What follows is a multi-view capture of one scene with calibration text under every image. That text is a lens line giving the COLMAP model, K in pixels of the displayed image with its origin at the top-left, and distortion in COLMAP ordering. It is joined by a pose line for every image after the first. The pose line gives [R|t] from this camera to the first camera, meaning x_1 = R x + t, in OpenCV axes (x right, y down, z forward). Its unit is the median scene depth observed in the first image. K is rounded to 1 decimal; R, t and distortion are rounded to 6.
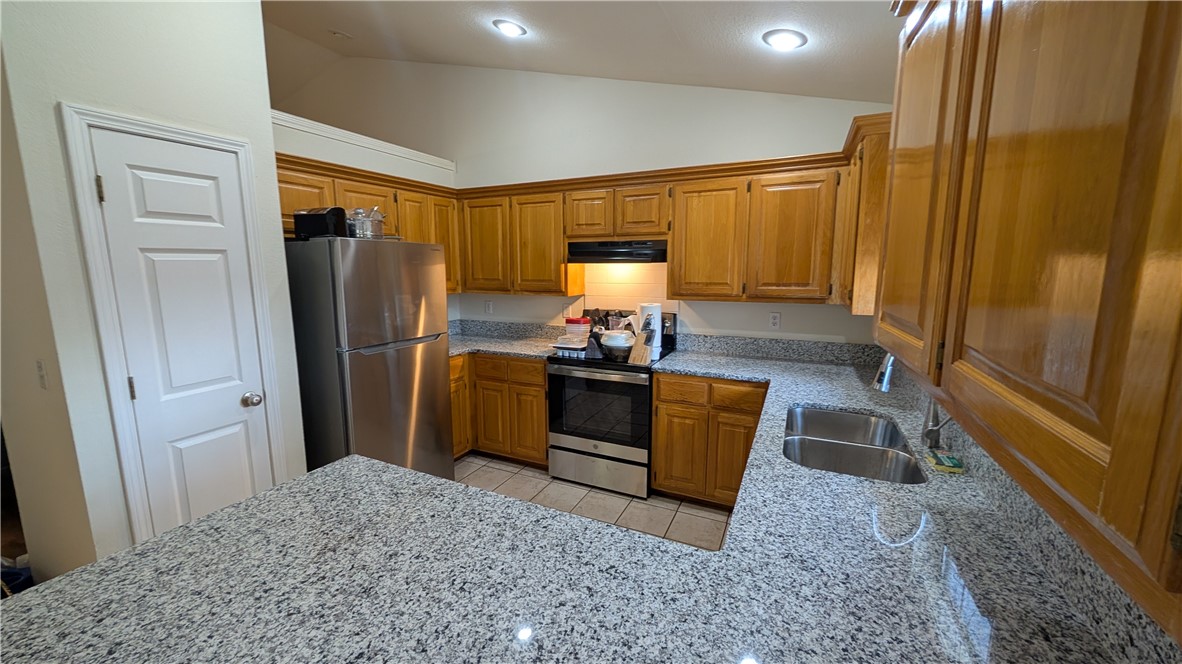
lens RADIAL K [[444.4, 0, 585.8], [0, 444.4, 329.3], [0, 0, 1]] dist [-0.000253, 0.000191]
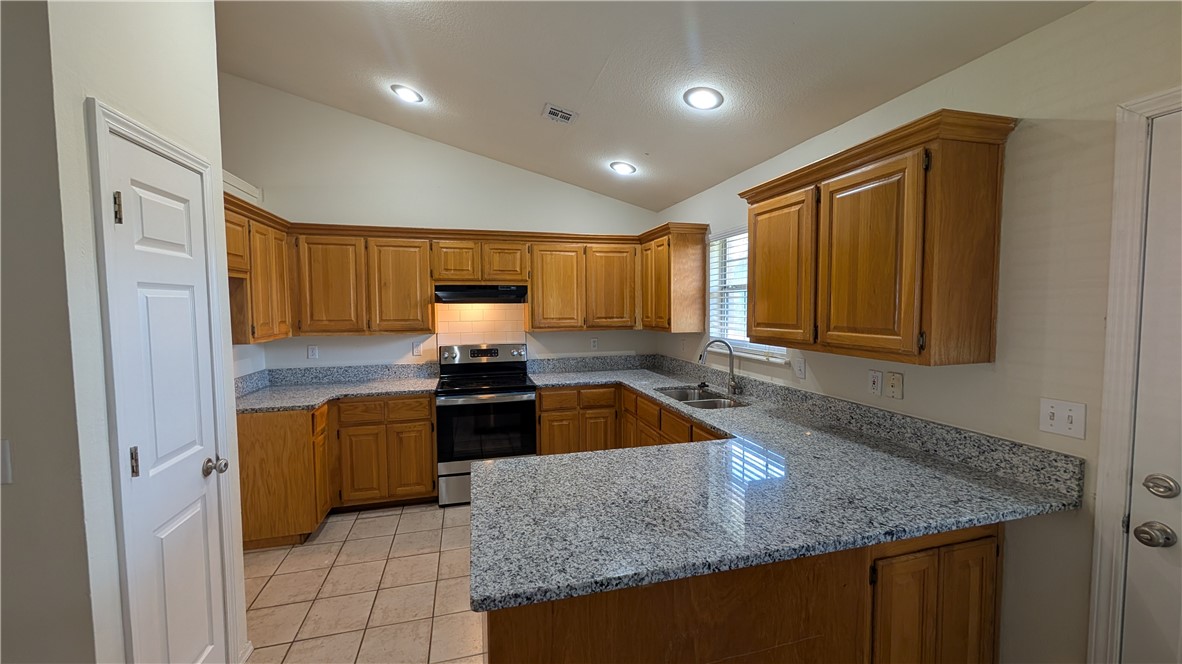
lens RADIAL K [[444.4, 0, 585.8], [0, 444.4, 329.3], [0, 0, 1]] dist [-0.000253, 0.000191]
pose [[0.759332, -0.036170, 0.649697, -0.511061], [0.096730, 0.993635, -0.057736, 0.013679], [-0.643474, 0.106686, 0.757997, -0.060596]]
